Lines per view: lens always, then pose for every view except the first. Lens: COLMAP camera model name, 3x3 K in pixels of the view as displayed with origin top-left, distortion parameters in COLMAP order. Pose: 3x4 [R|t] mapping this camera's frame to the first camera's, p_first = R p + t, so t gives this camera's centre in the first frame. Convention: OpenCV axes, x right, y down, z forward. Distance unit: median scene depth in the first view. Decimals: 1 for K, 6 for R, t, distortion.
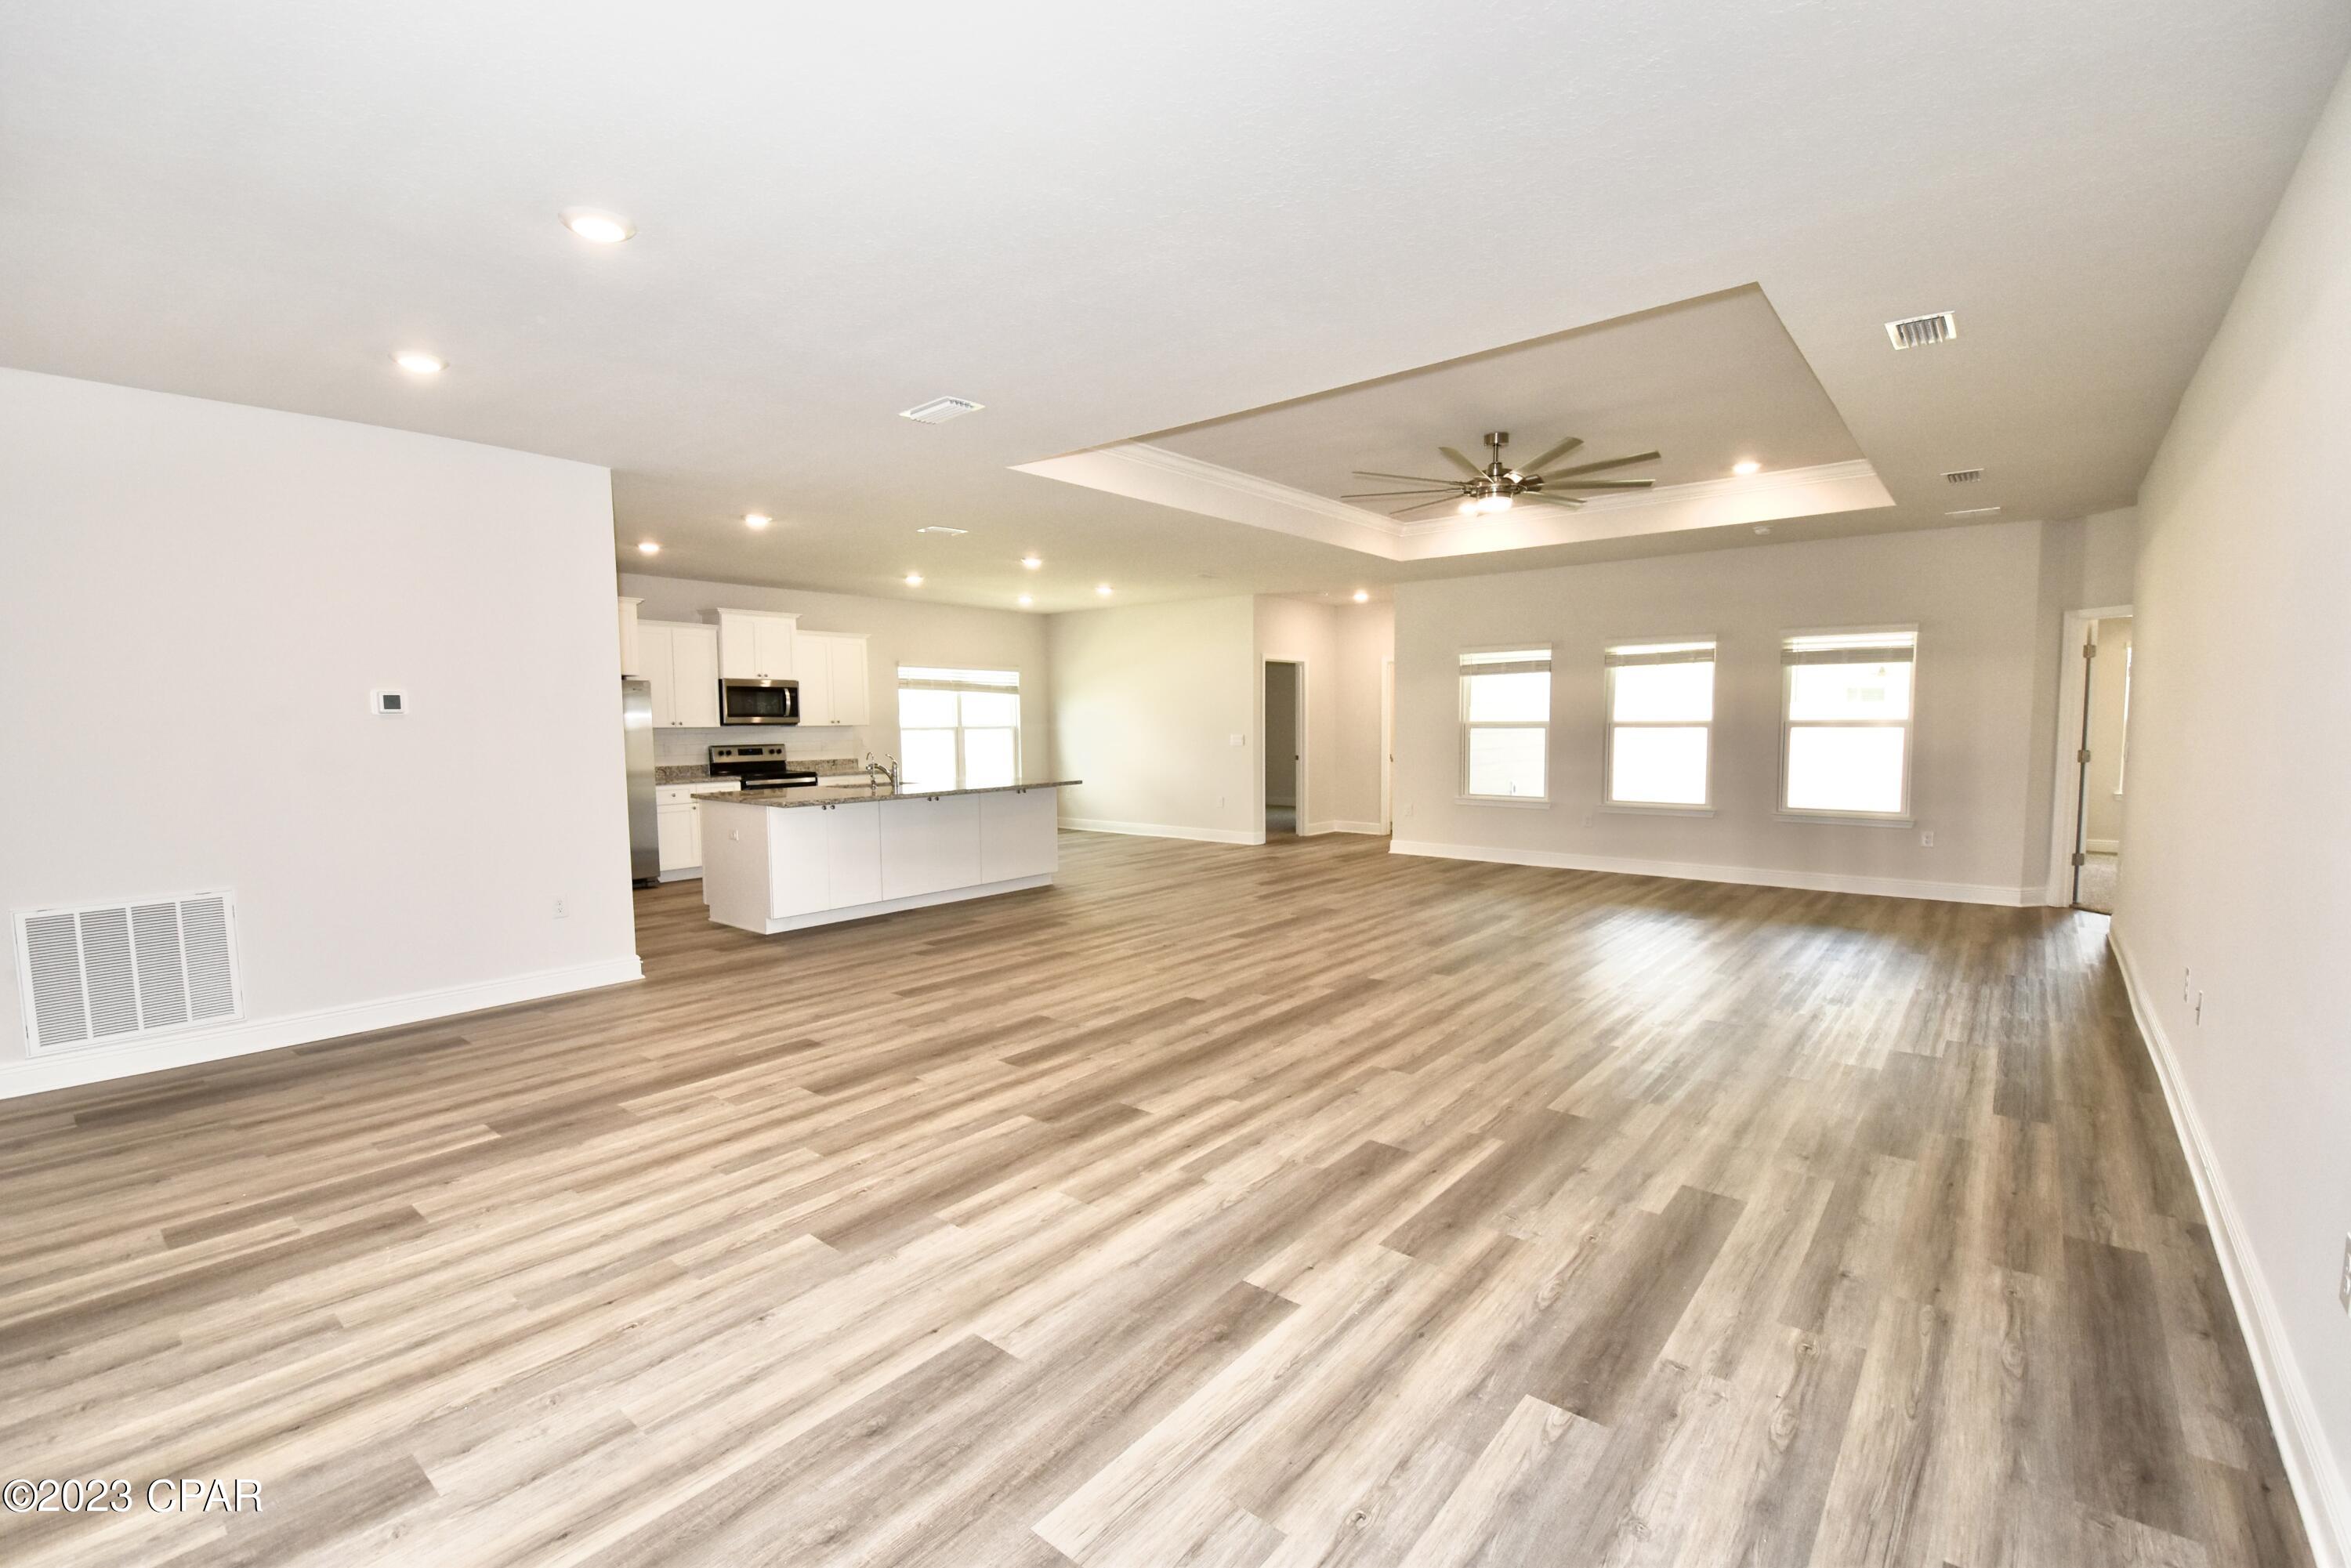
lens RADIAL K [[1026.9, 0, 1174.3], [0, 1026.9, 802.4], [0, 0, 1]] dist [0.014191, -0.022126]
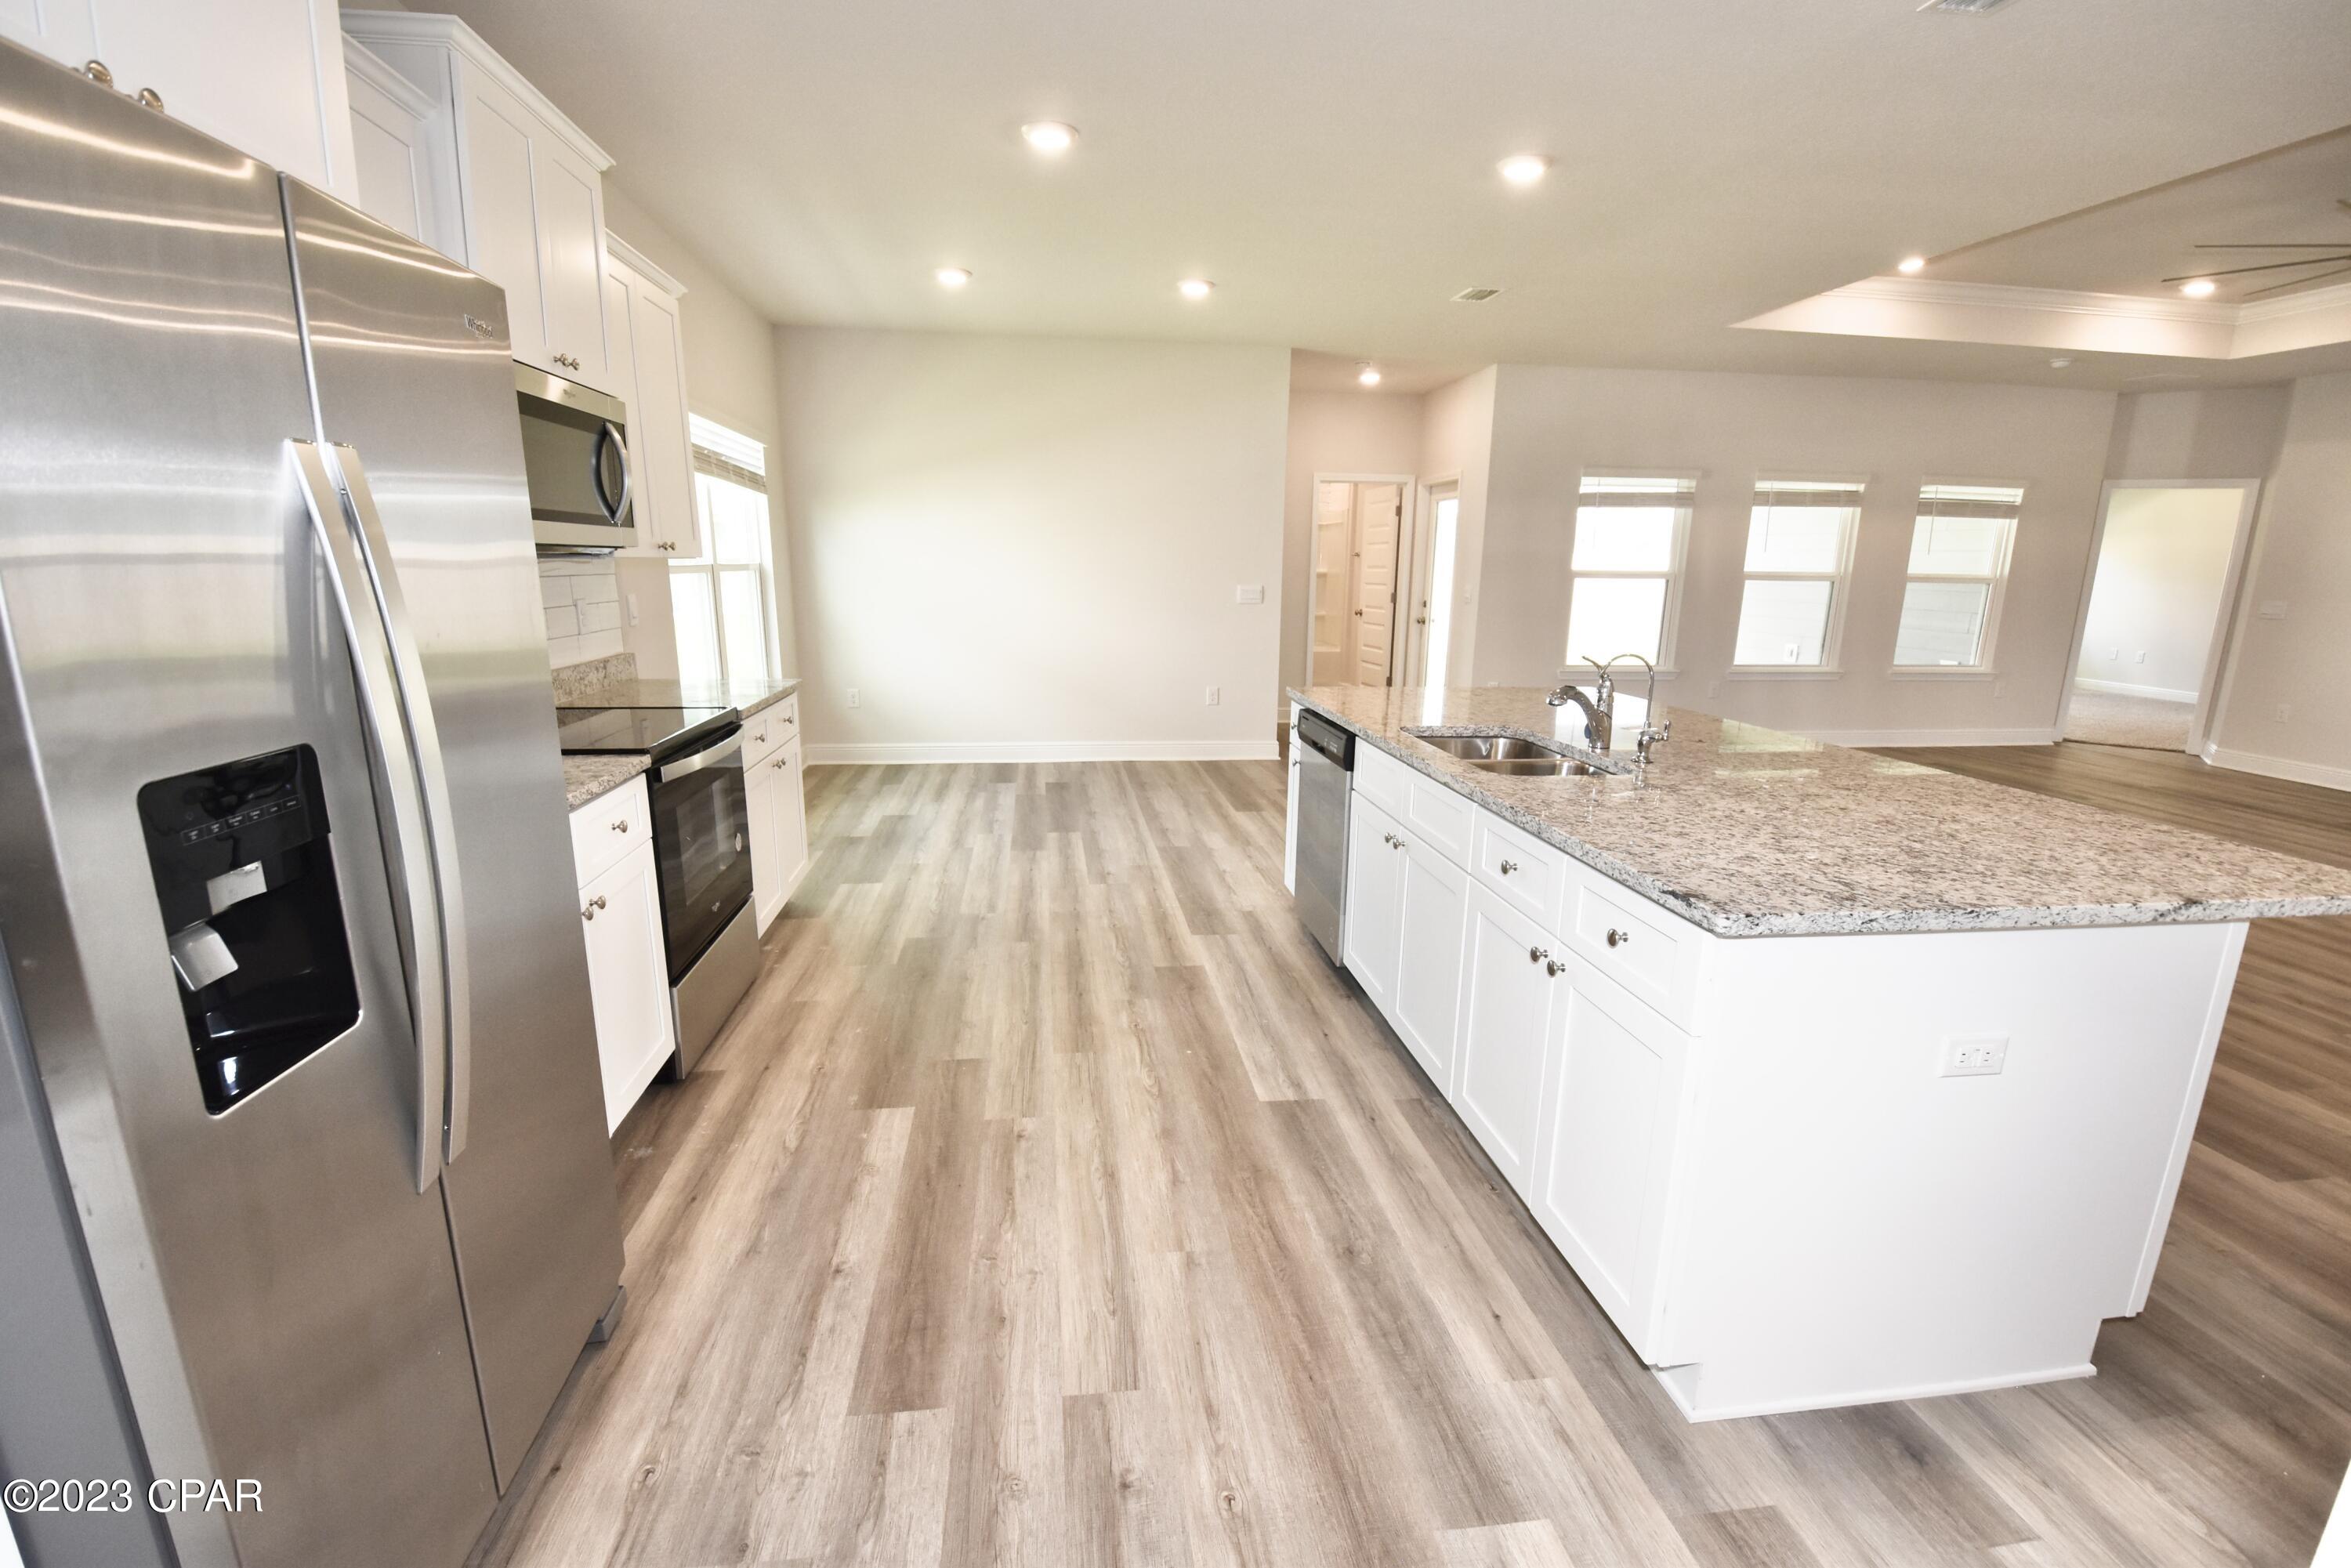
lens RADIAL K [[1029.9, 0, 1171.3], [0, 1029.9, 804.0], [0, 0, 1]] dist [0.015244, -0.022494]
pose [[0.684237, -0.150669, 0.713525, -0.677667], [0.040705, 0.984790, 0.168915, -0.066921], [-0.728123, -0.086534, 0.679963, 0.939432]]
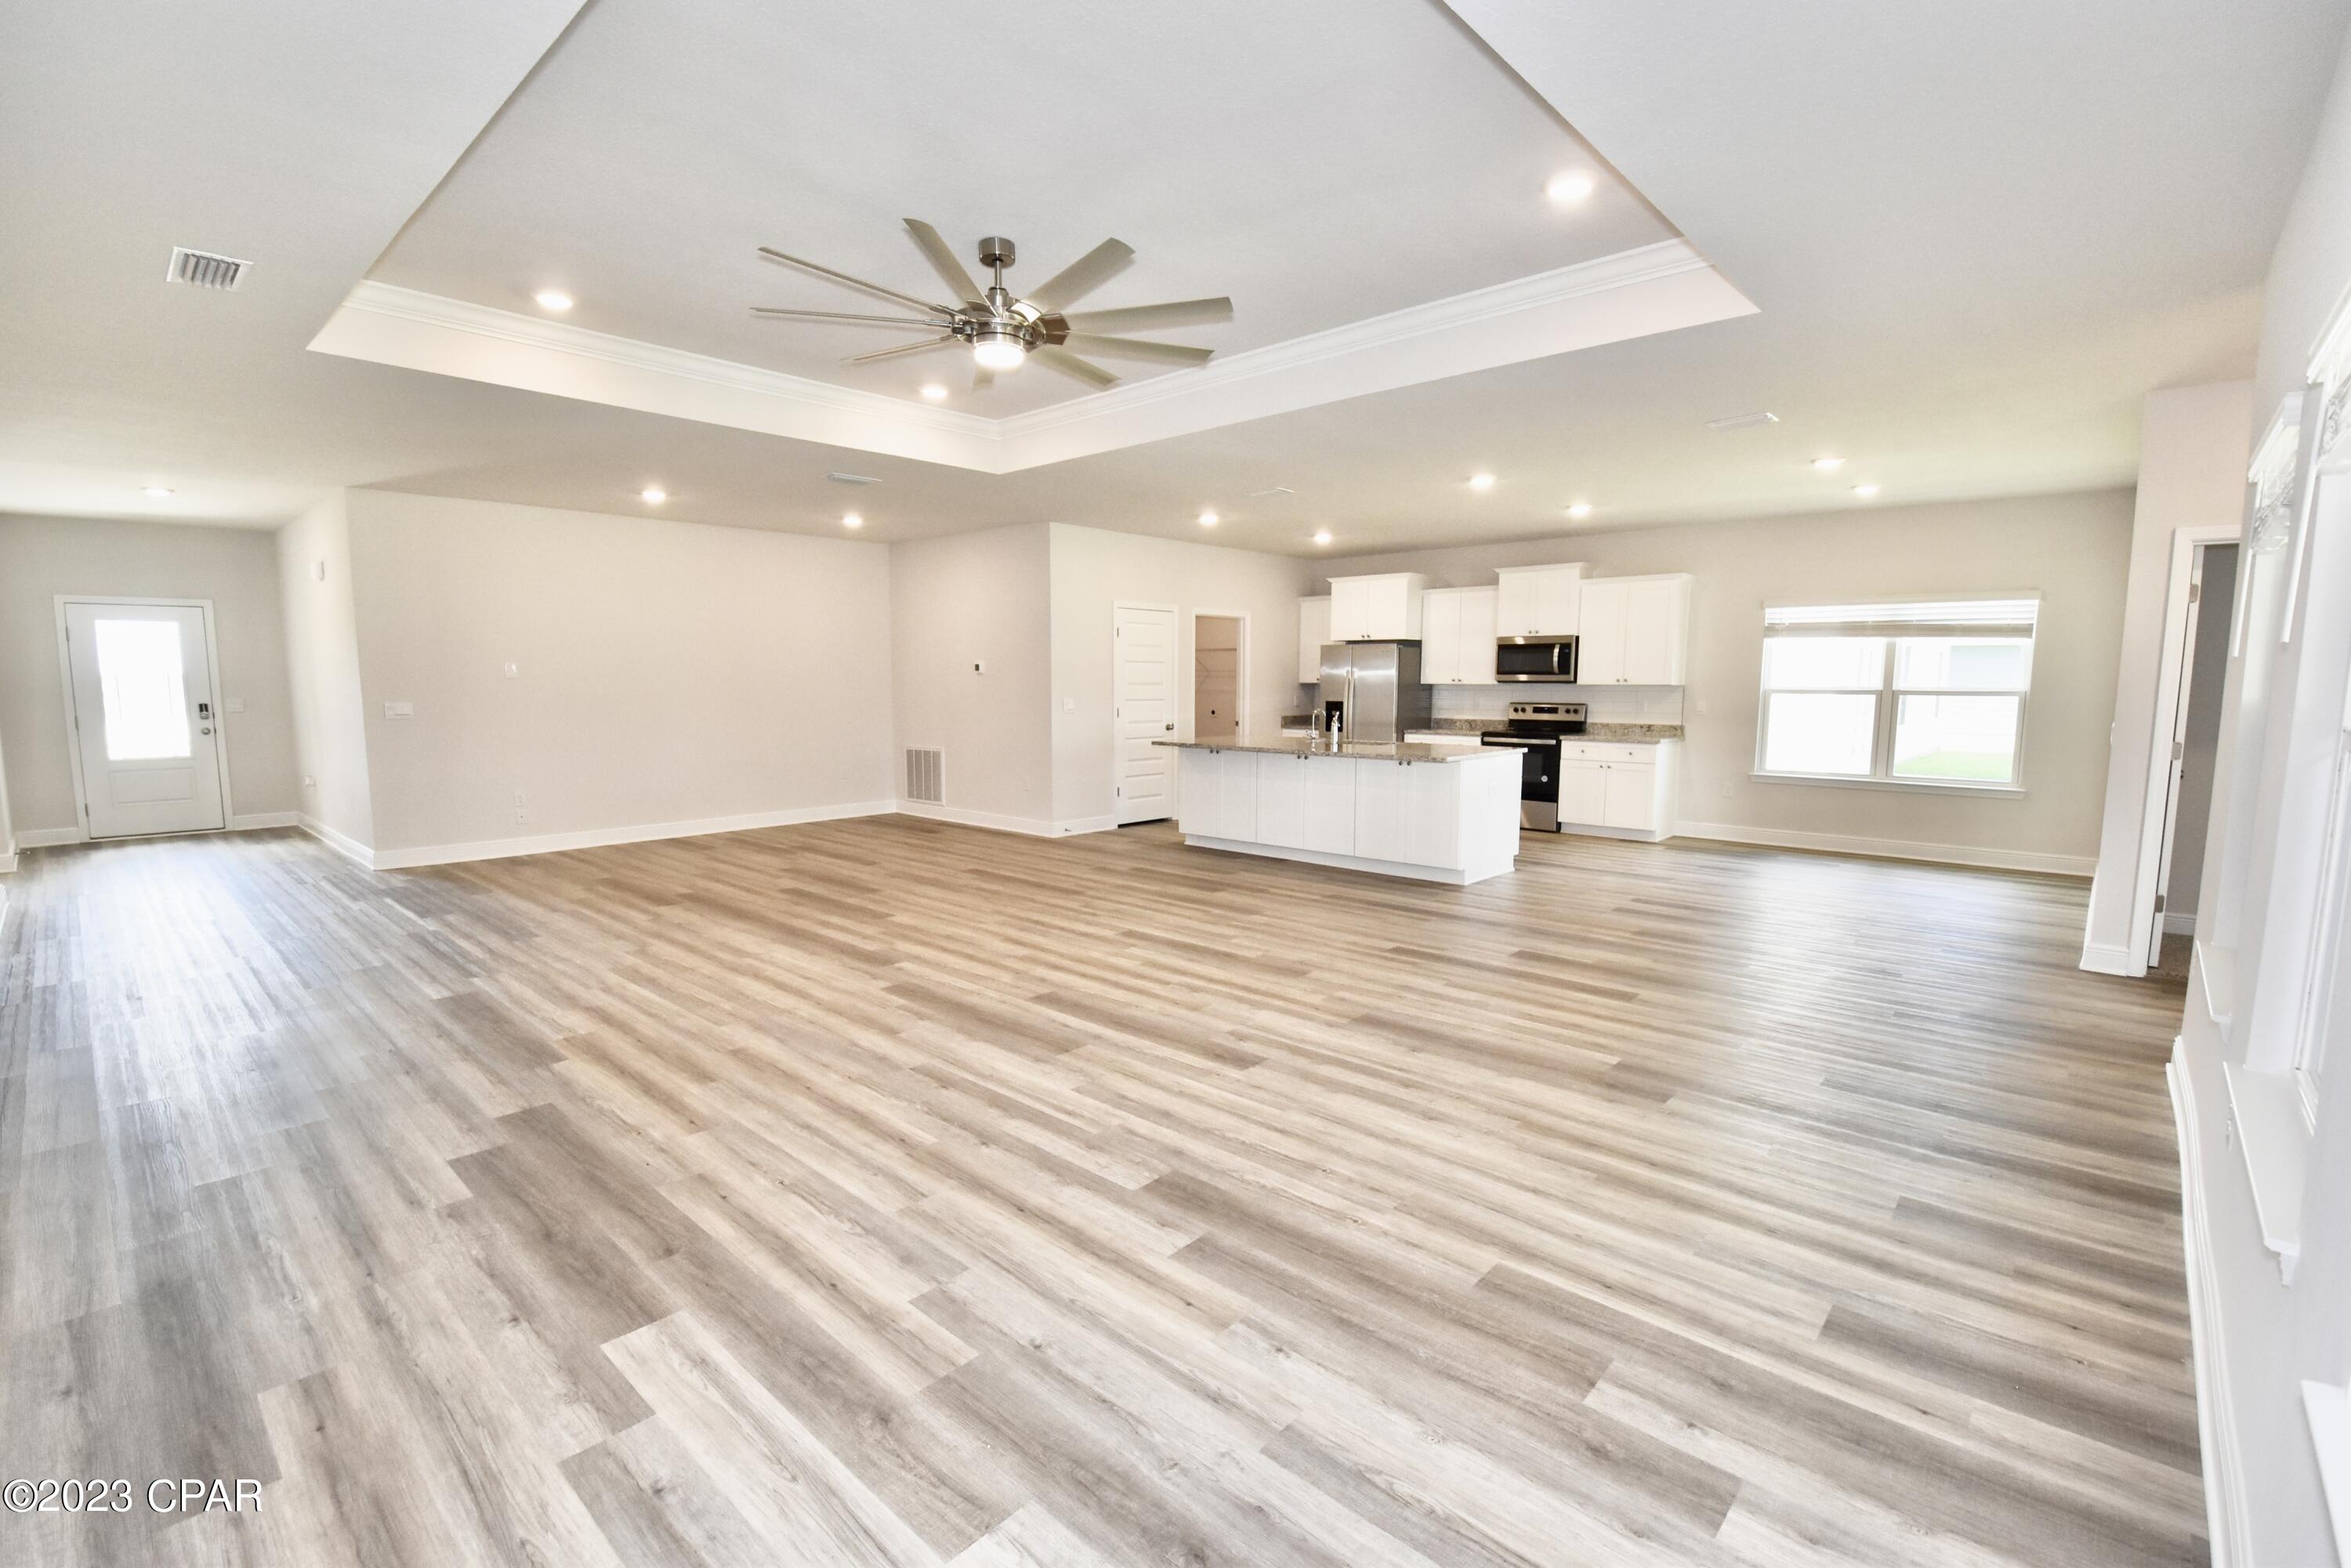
lens RADIAL K [[1026.9, 0, 1174.3], [0, 1026.9, 802.4], [0, 0, 1]] dist [0.014191, -0.022126]
pose [[-0.047842, 0.128595, -0.990543, 0.816775], [-0.083619, 0.987681, 0.132262, -0.086470], [0.995349, 0.089156, -0.036500, 0.959708]]
